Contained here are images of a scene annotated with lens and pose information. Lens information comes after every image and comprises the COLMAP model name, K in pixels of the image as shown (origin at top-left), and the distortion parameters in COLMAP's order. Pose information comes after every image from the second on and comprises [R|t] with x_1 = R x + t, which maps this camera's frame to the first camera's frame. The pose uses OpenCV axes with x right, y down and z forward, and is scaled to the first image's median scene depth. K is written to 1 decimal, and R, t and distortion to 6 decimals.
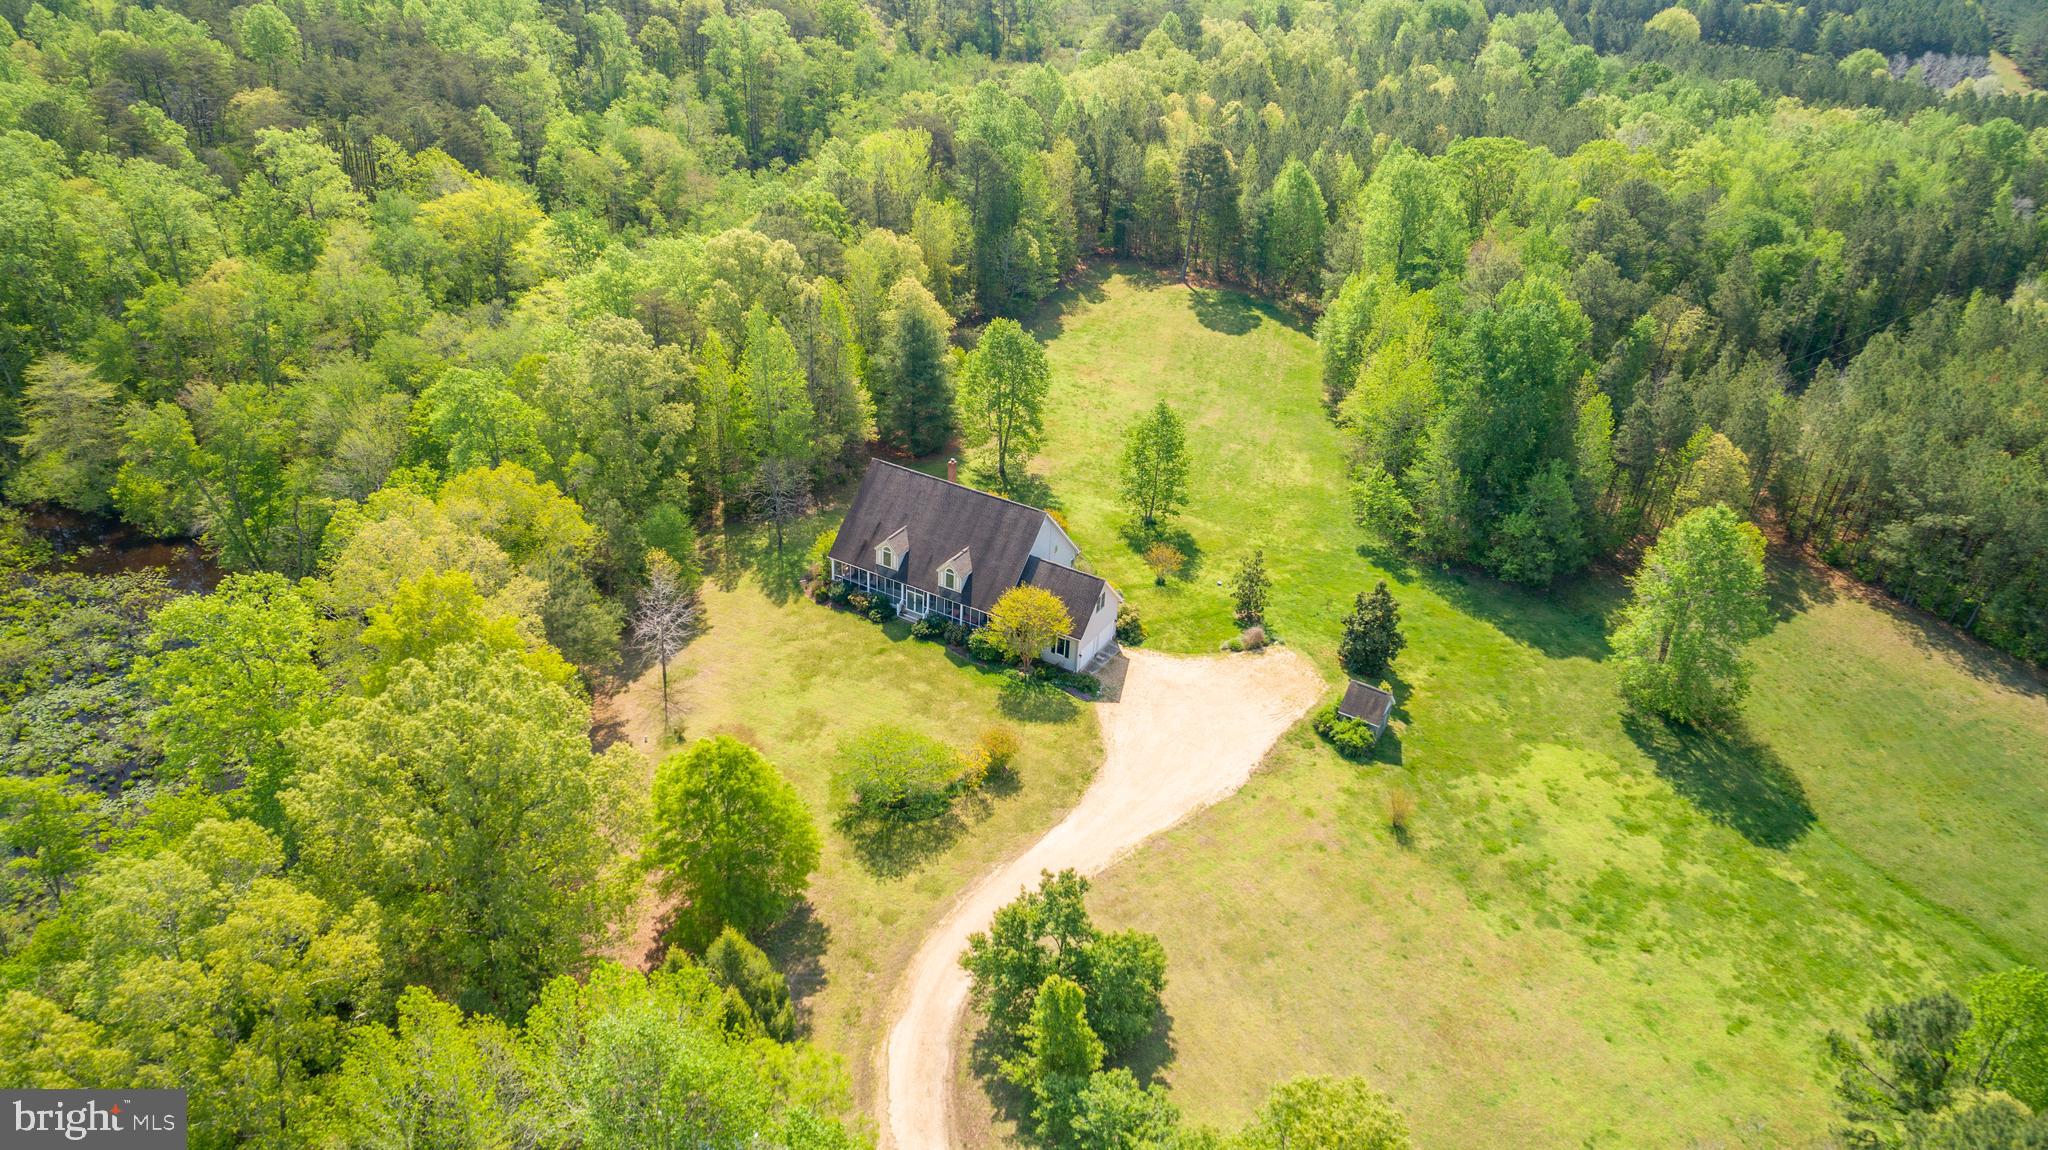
lens RADIAL K [[1380.1, 0, 1024.0], [0, 1380.1, 575.0], [0, 0, 1]] dist [-0.010313, 0.006951]
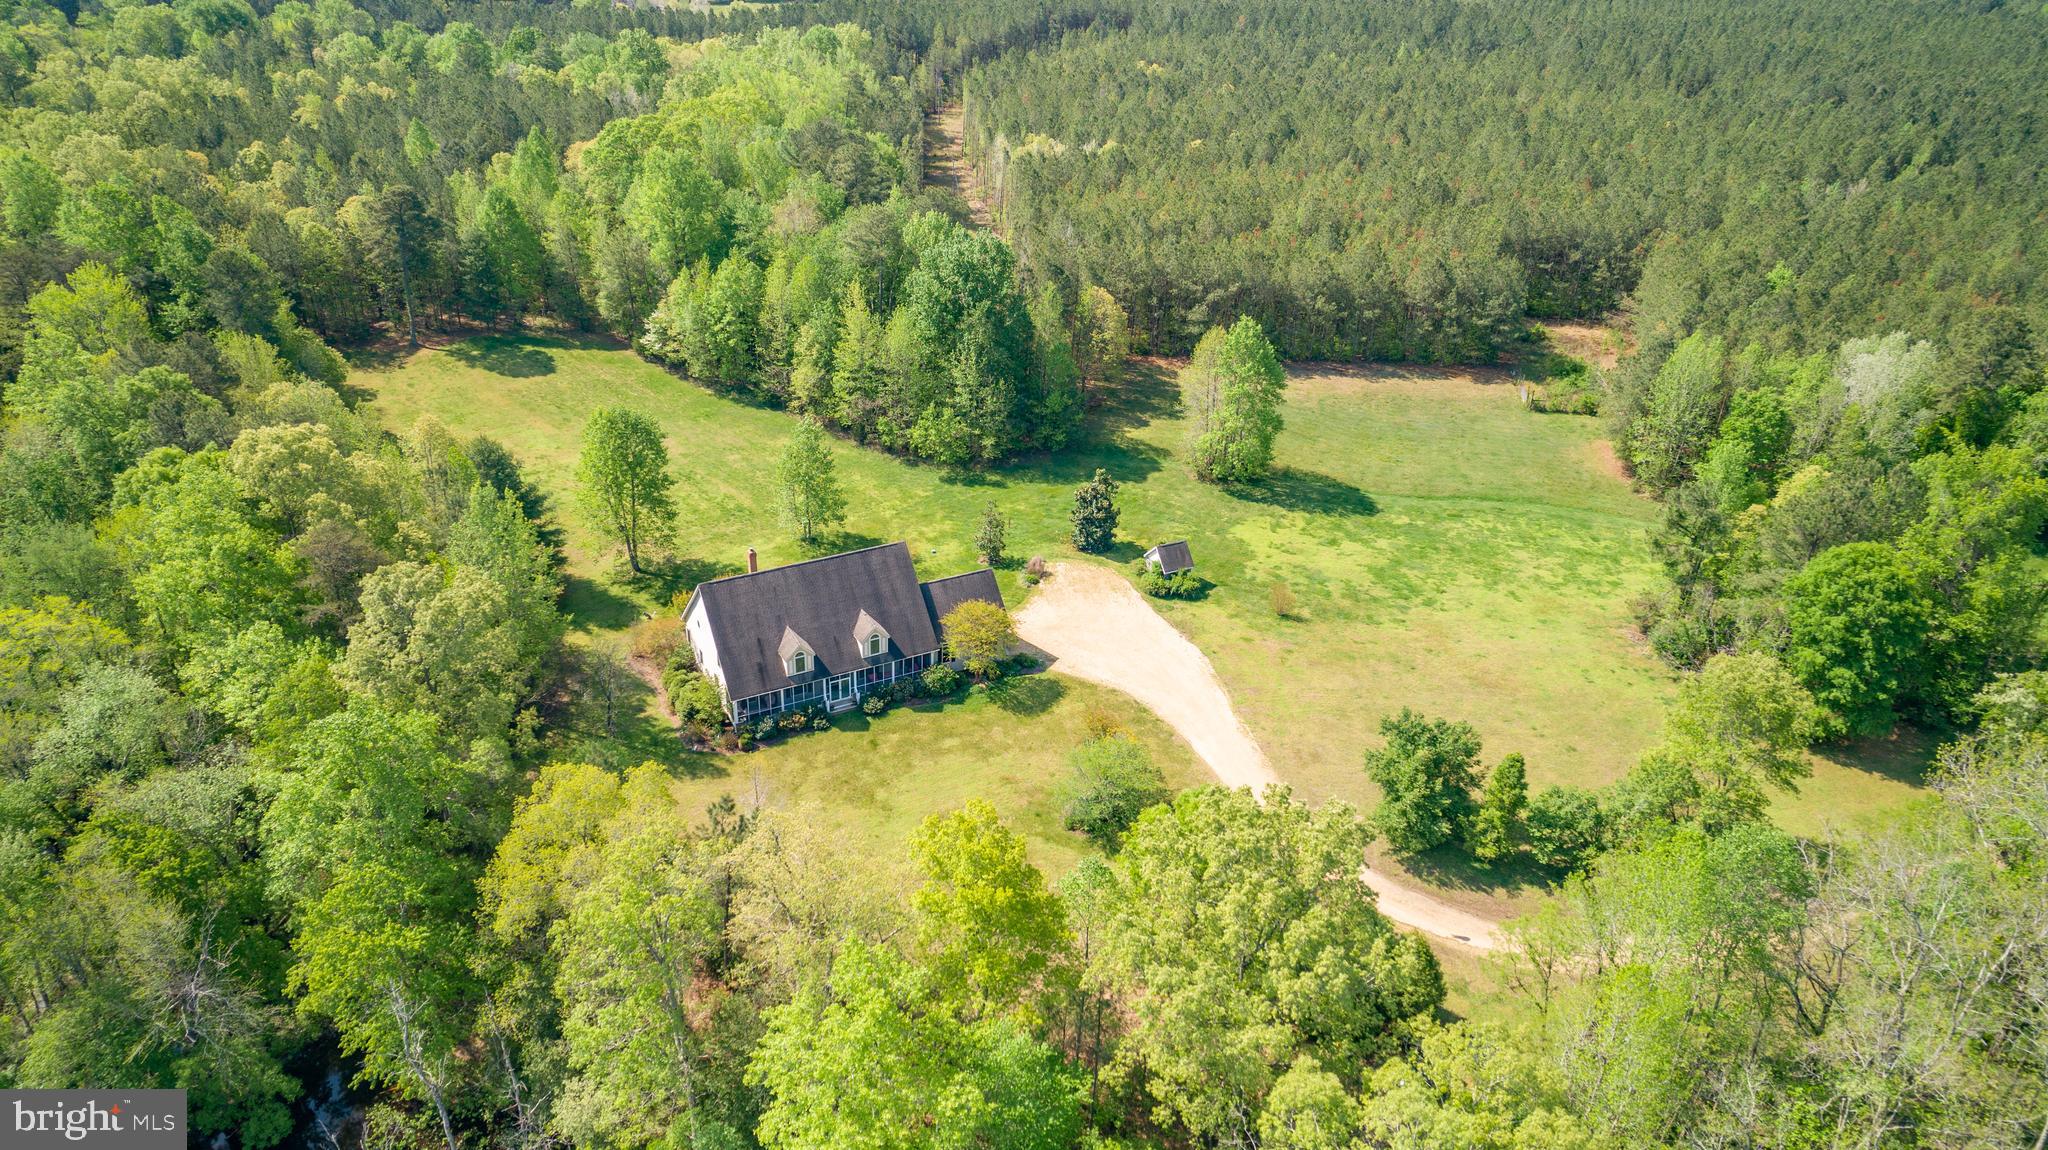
lens RADIAL K [[1380.1, 0, 1024.0], [0, 1380.1, 575.0], [0, 0, 1]] dist [-0.010313, 0.006951]
pose [[0.527149, -0.444785, 0.724072, -0.611721], [0.420386, 0.877005, 0.232674, -0.199951], [-0.738505, 0.181736, 0.649294, 0.257183]]
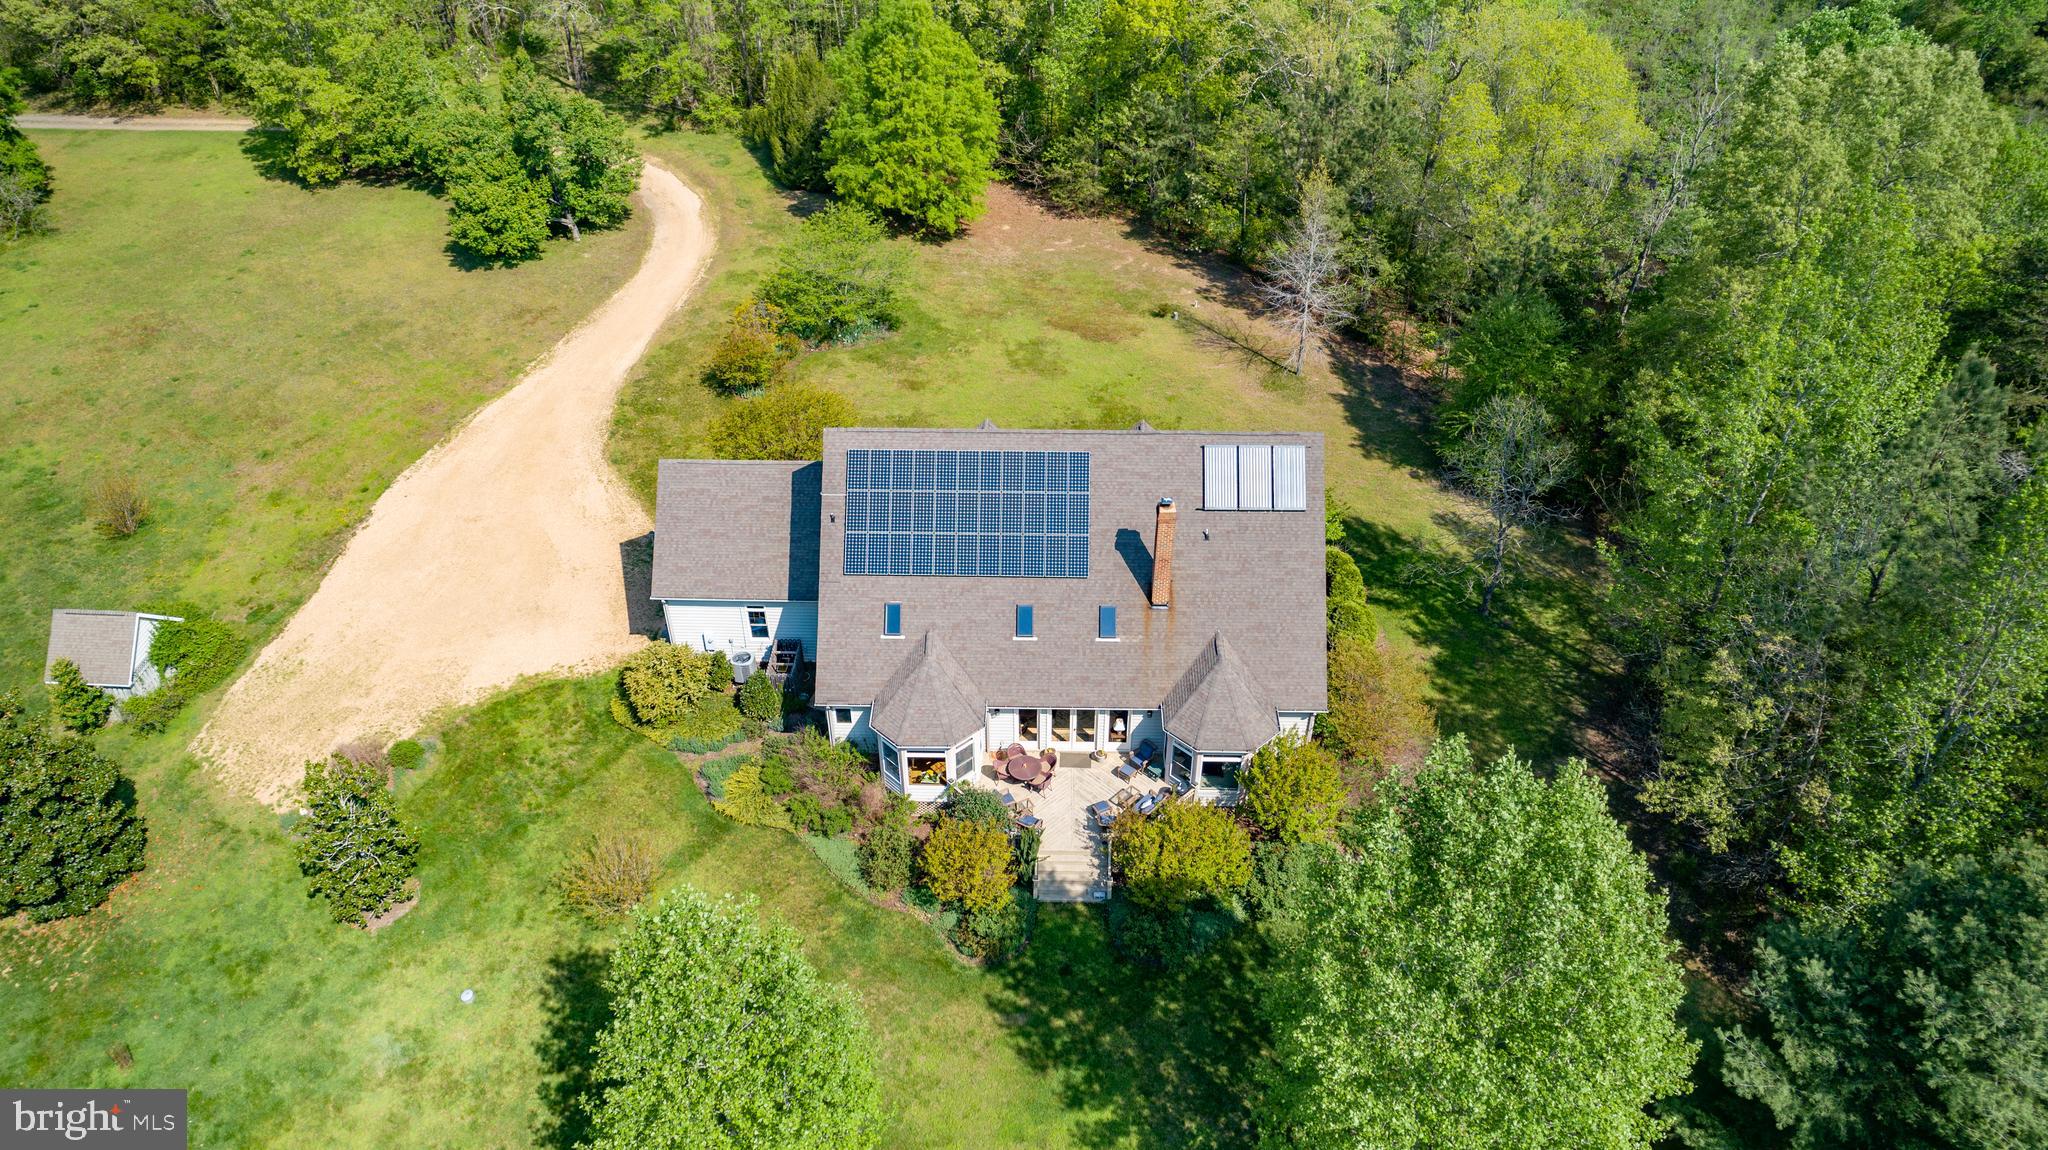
lens RADIAL K [[1398.7, 0, 1013.9], [0, 1398.7, 574.1], [0, 0, 1]] dist [-0.005327, 0.006121]
pose [[-0.880731, 0.254391, -0.399497, 0.135475], [-0.268222, 0.427289, 0.863412, -0.374407], [0.390345, 0.867588, -0.308094, 1.078166]]
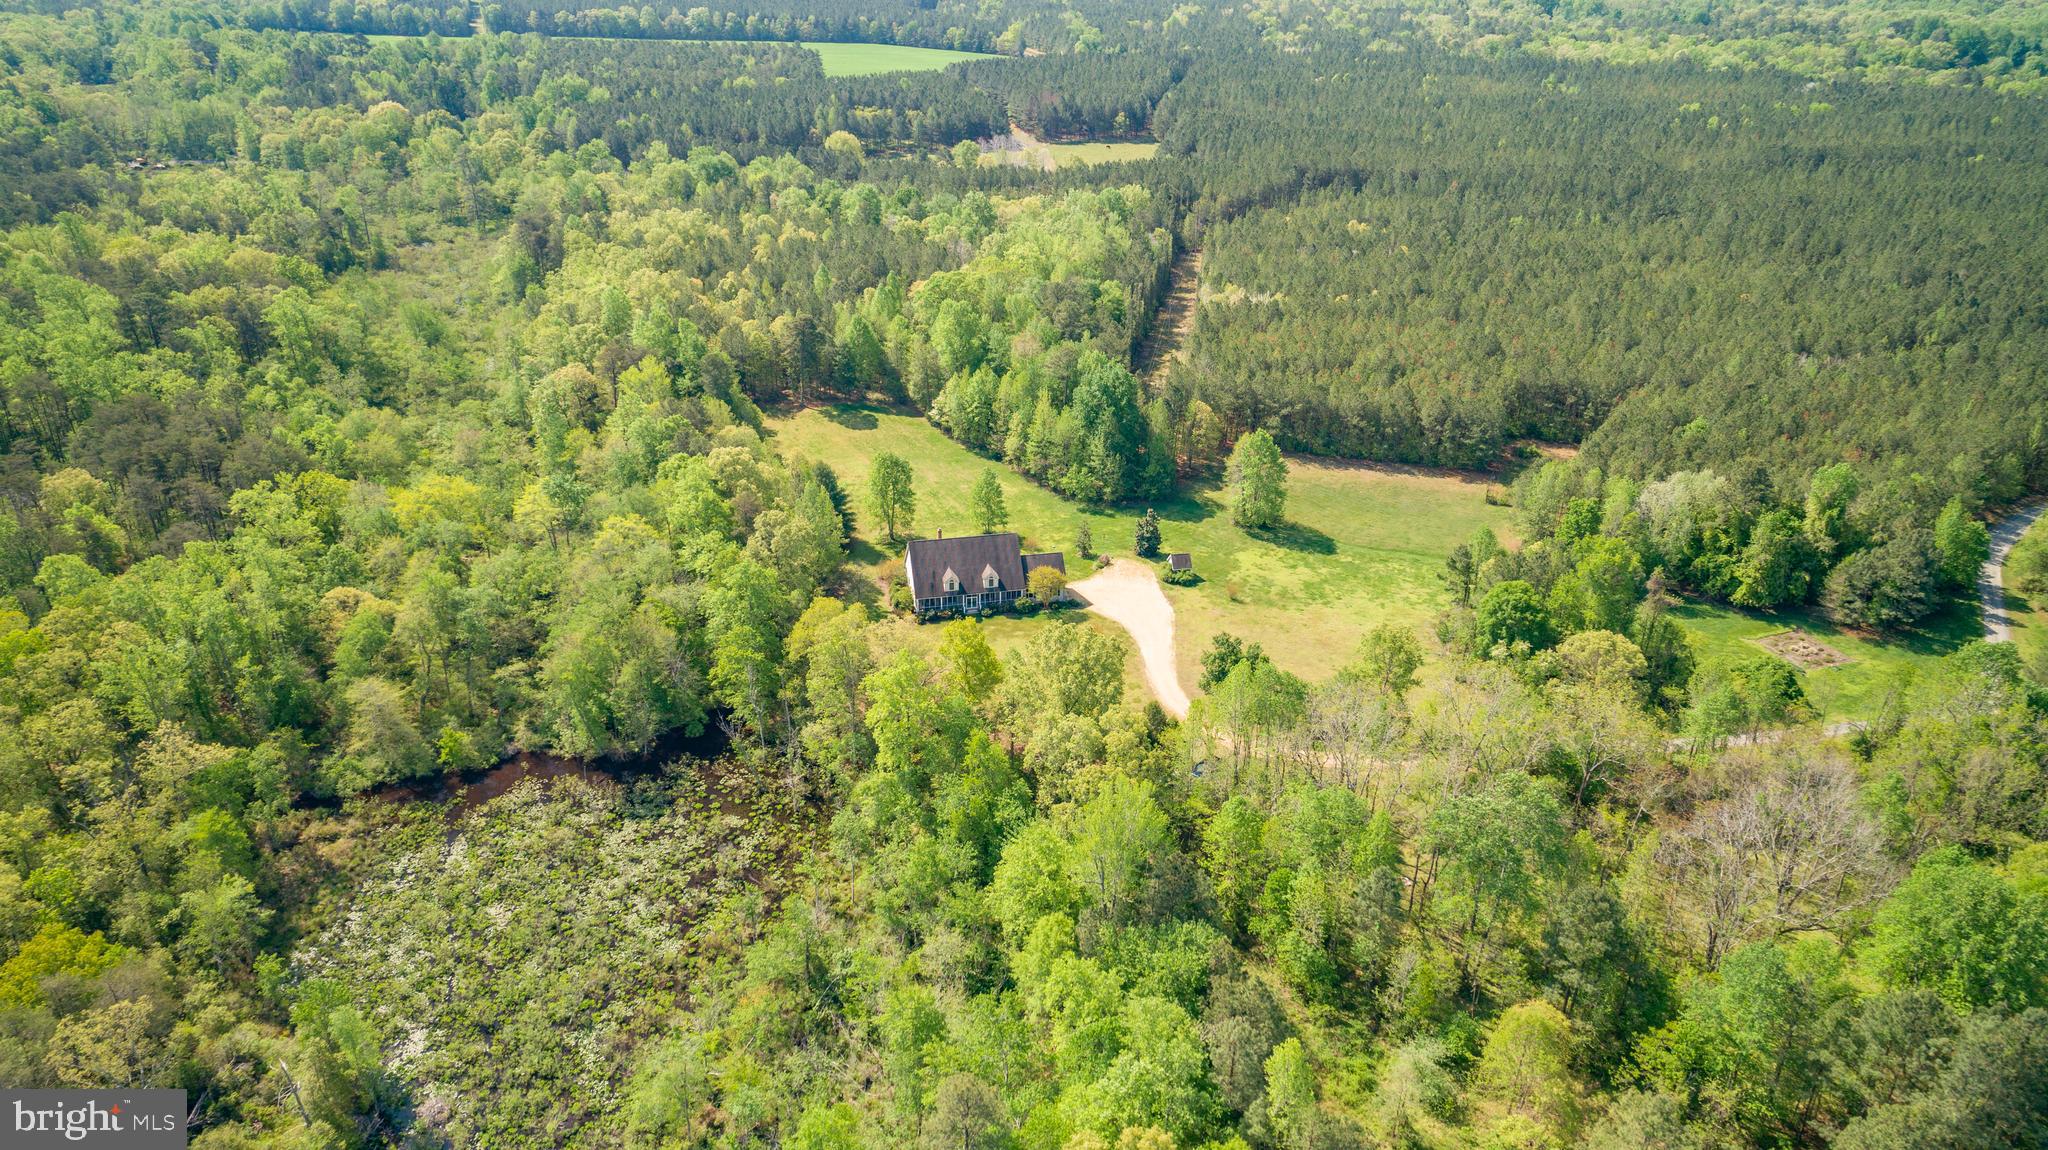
lens RADIAL K [[1380.1, 0, 1024.0], [0, 1380.1, 575.0], [0, 0, 1]] dist [-0.010313, 0.006951]
pose [[0.740132, -0.345100, 0.577157, -1.006929], [0.362533, 0.927638, 0.089760, -0.144637], [-0.566369, 0.142805, 0.811685, -0.516791]]
